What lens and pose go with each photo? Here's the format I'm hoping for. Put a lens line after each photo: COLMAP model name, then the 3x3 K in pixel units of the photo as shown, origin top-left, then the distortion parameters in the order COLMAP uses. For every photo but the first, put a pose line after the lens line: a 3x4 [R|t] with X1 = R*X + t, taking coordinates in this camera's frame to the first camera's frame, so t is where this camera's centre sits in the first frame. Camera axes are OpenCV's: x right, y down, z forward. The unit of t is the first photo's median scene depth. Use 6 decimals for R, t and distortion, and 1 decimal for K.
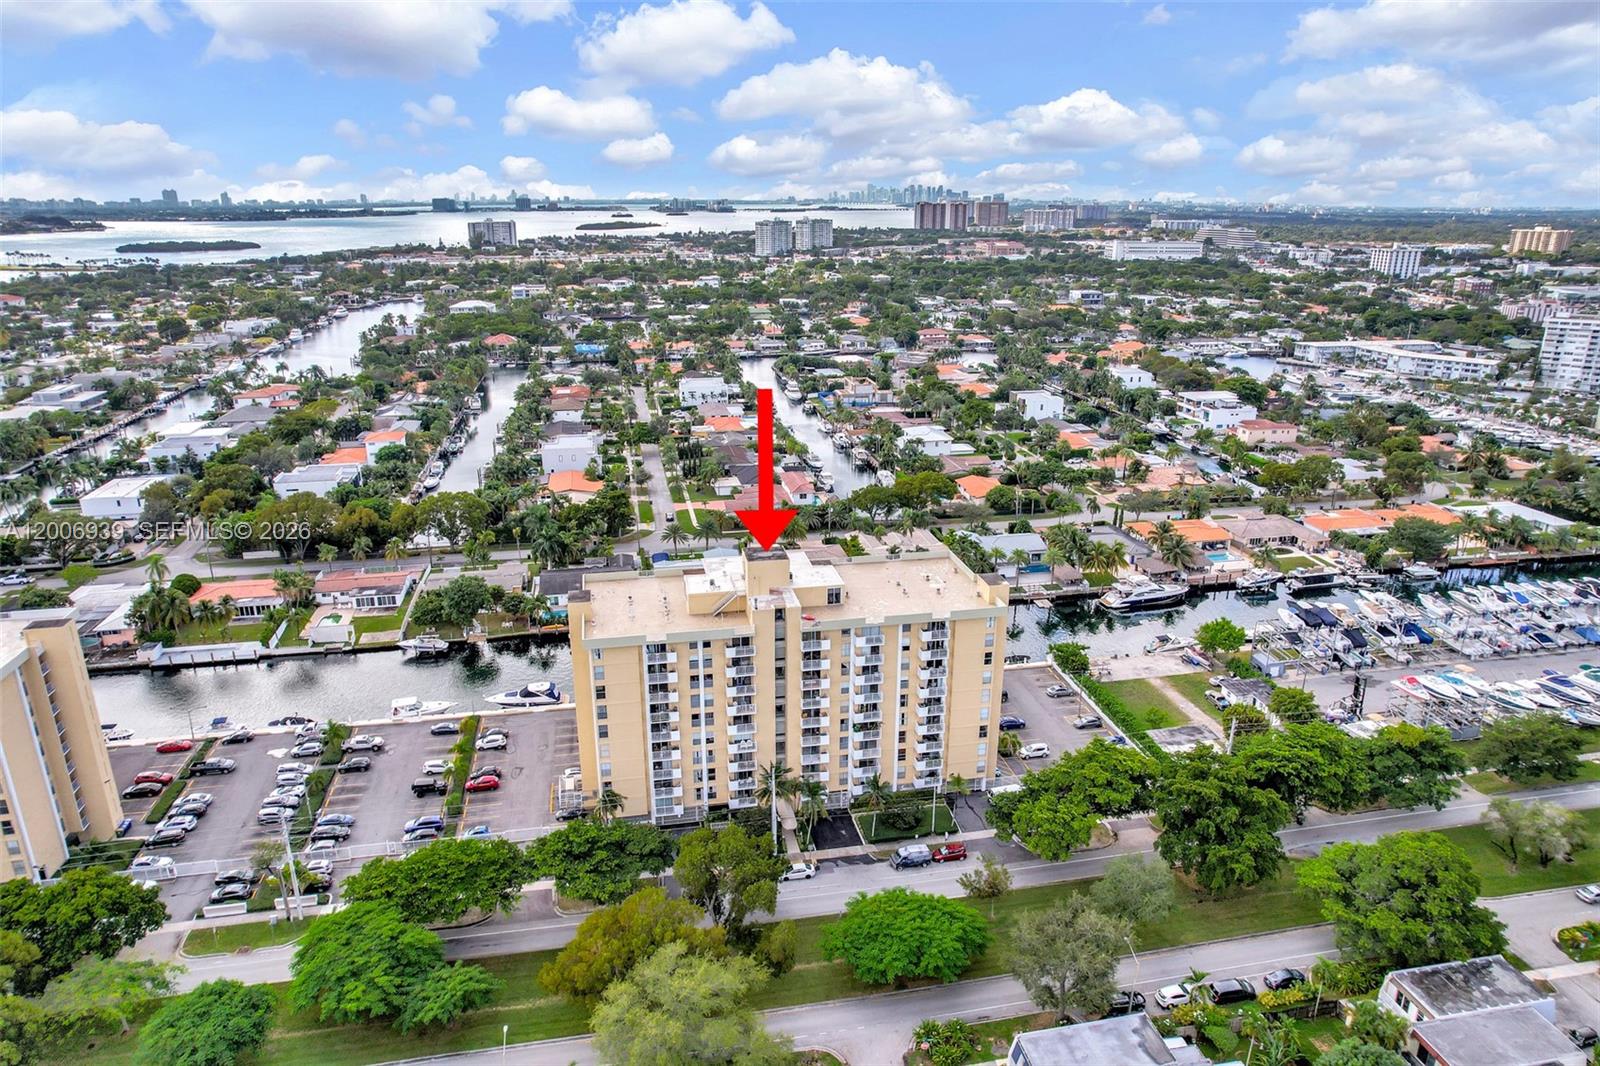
lens RADIAL K [[1002.5, 0, 794.4], [0, 1002.5, 557.2], [0, 0, 1]] dist [-0.087250, 0.054970]
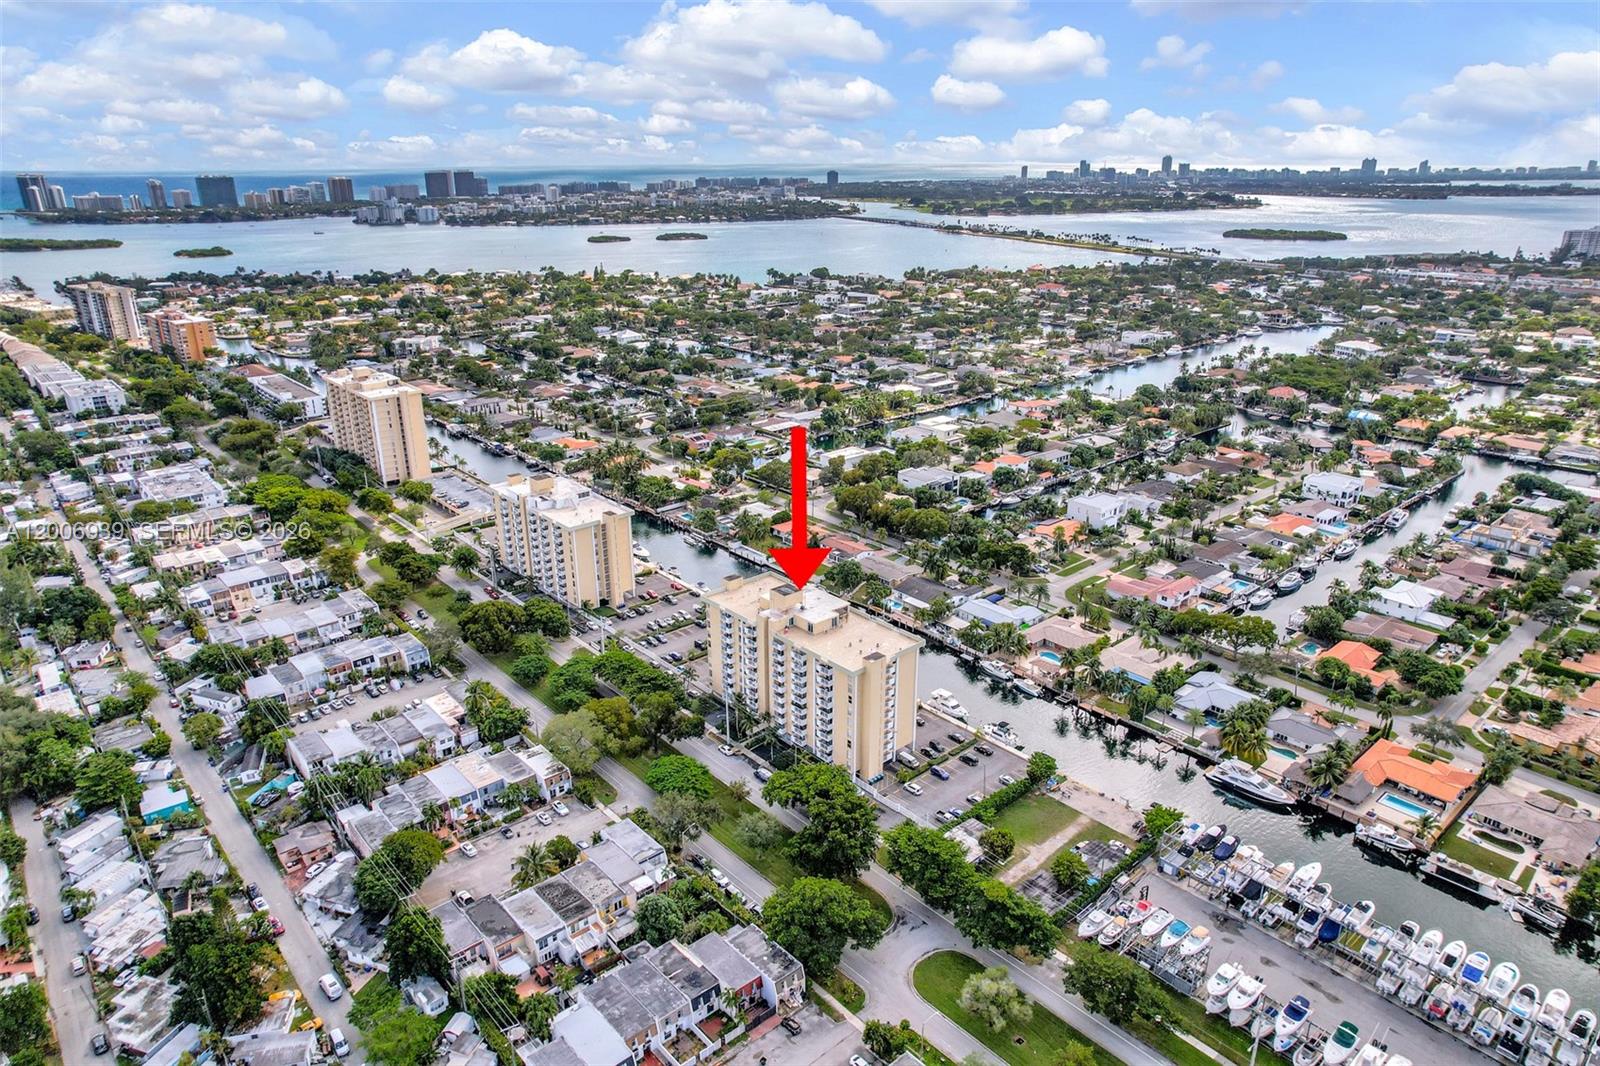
lens RADIAL K [[1002.5, 0, 794.4], [0, 1002.5, 557.2], [0, 0, 1]] dist [-0.087250, 0.054970]
pose [[0.471251, 0.306373, -0.827078, 1.411644], [-0.272804, 0.942379, 0.193646, -0.398585], [0.838749, 0.134374, 0.527677, 0.053243]]
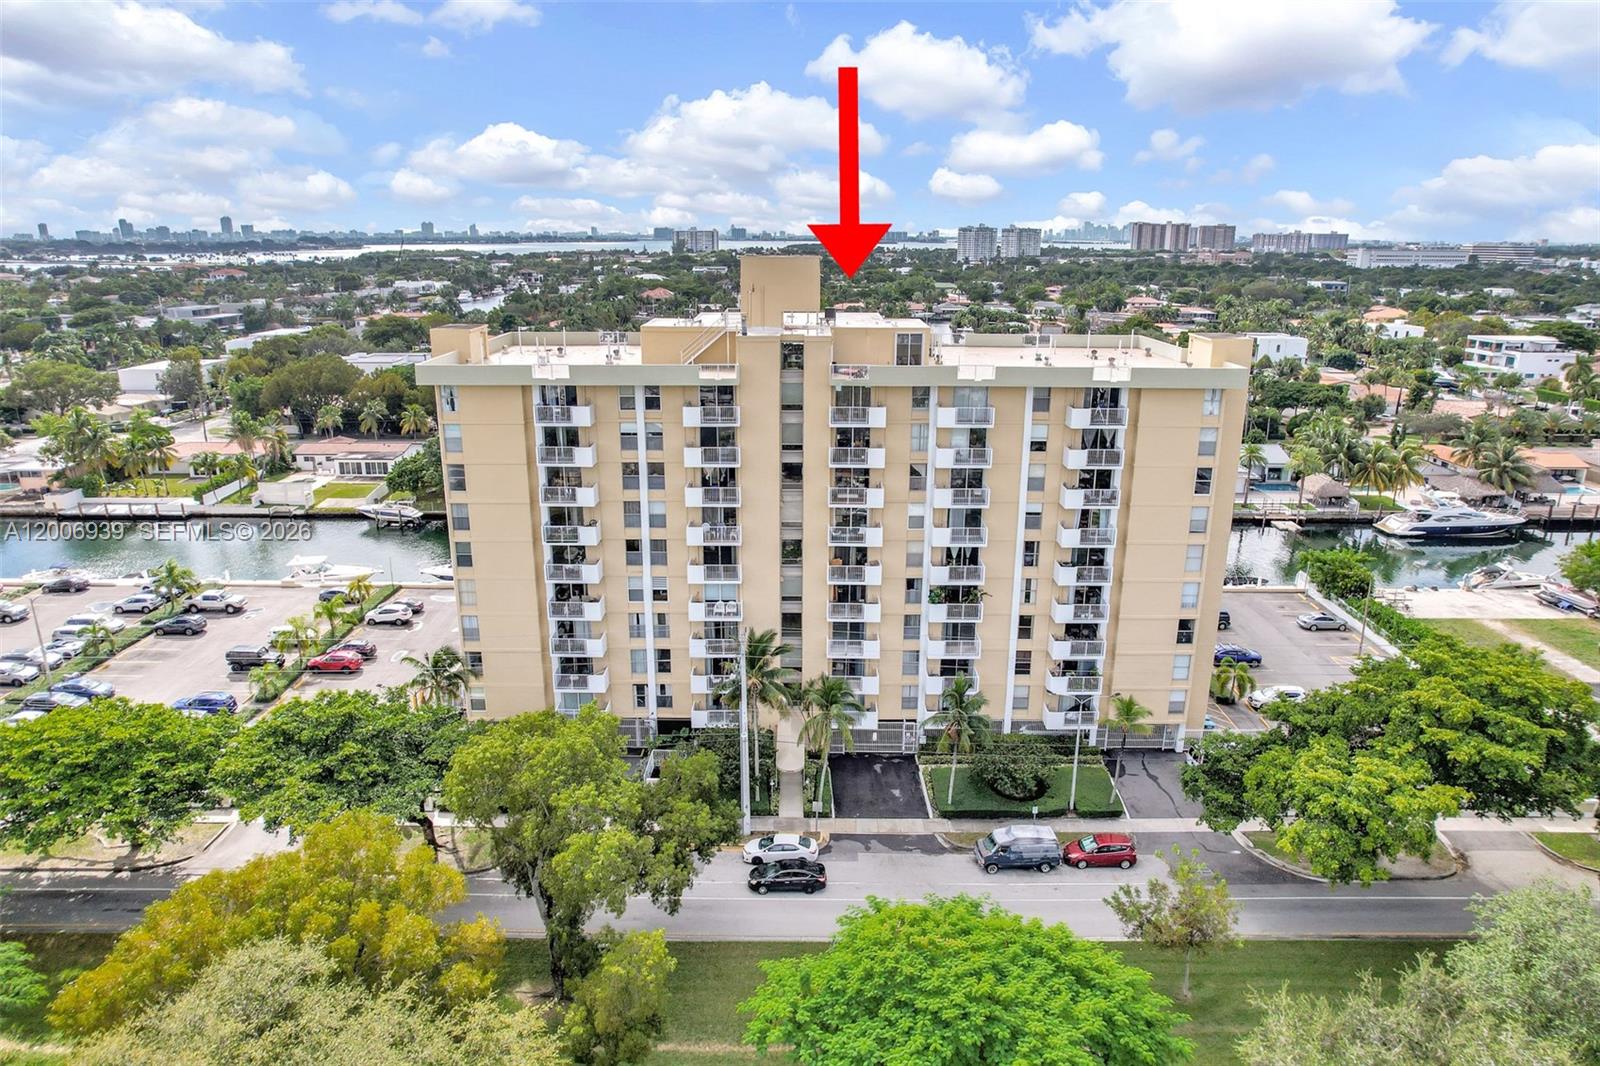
lens RADIAL K [[1002.5, 0, 794.4], [0, 1002.5, 557.2], [0, 0, 1]] dist [-0.087250, 0.054970]
pose [[0.979418, 0.061198, -0.192344, 0.089373], [-0.067932, 0.997280, -0.028606, 0.170255], [0.190070, 0.041083, 0.980911, 0.467535]]
